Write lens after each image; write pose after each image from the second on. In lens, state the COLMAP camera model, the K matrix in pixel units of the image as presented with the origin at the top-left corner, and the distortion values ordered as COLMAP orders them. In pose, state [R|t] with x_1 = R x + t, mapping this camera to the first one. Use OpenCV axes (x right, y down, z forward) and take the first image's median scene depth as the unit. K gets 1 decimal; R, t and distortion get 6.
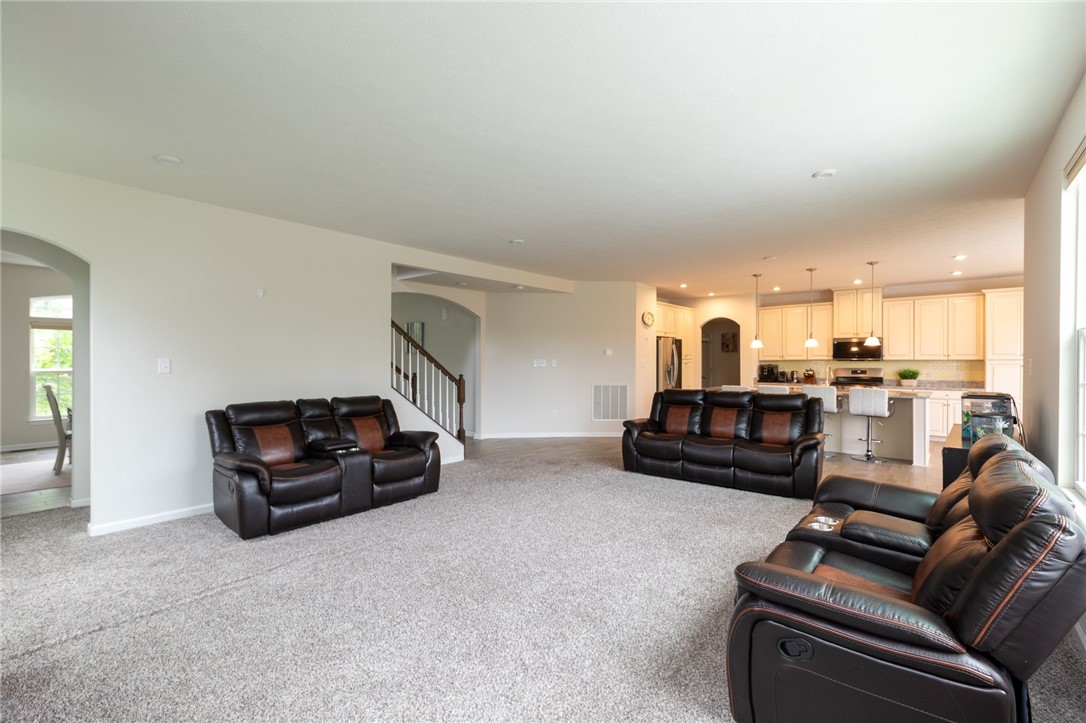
lens RADIAL K [[483.8, 0, 543.0], [0, 483.8, 361.5], [0, 0, 1]] dist [0.002305, 0.000395]
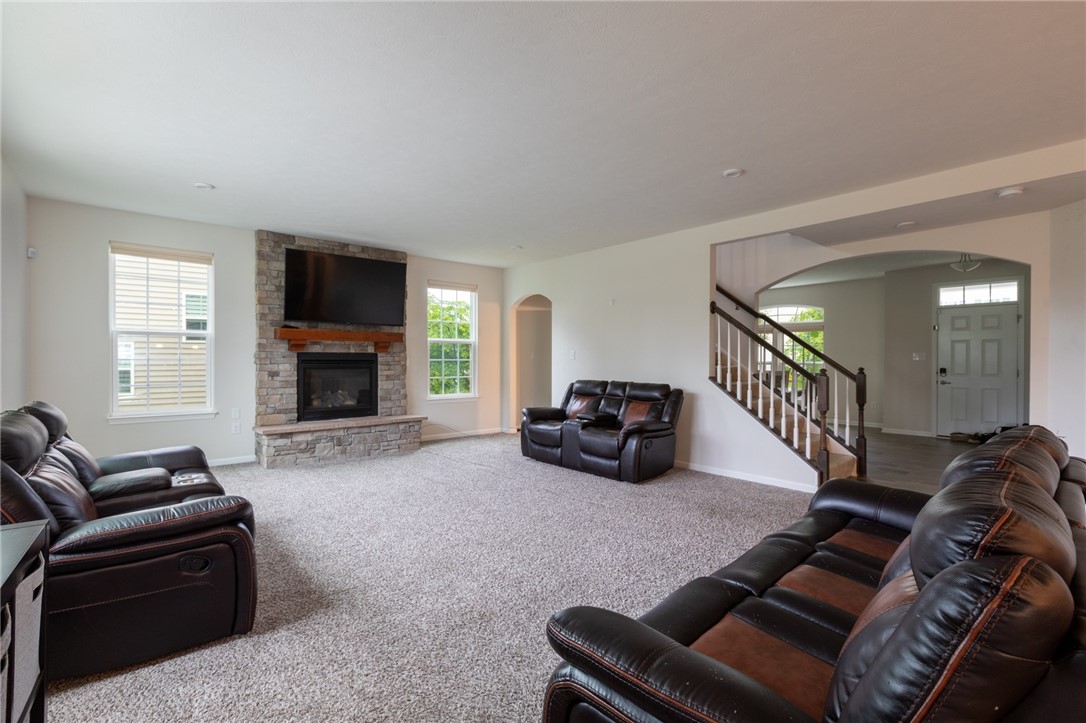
lens RADIAL K [[483.8, 0, 543.0], [0, 483.8, 361.5], [0, 0, 1]] dist [0.002305, 0.000395]
pose [[-0.160732, 0.007166, -0.986972, 0.427483], [-0.001649, 0.999970, 0.007529, 0.009157], [0.986997, 0.002838, -0.160715, 0.539528]]
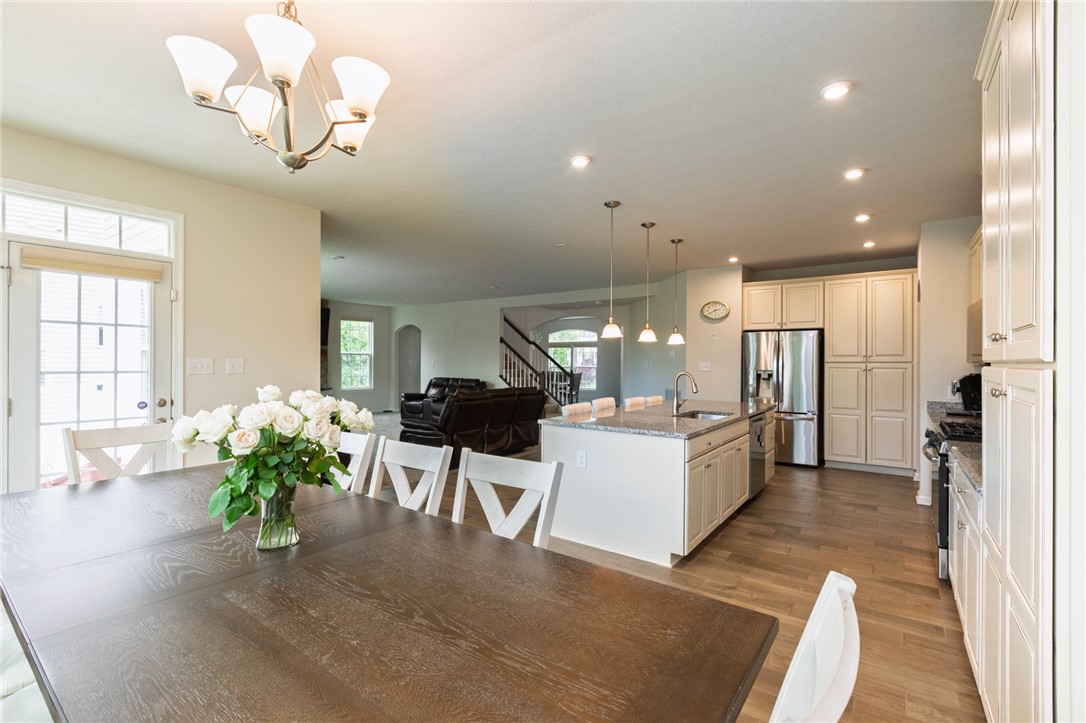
lens RADIAL K [[483.8, 0, 543.0], [0, 483.8, 361.5], [0, 0, 1]] dist [0.002305, 0.000395]
pose [[0.066443, 0.000476, -0.997790, 0.999545], [-0.008778, 0.999961, -0.000108, -0.002294], [0.997752, 0.008765, 0.066444, 0.675608]]
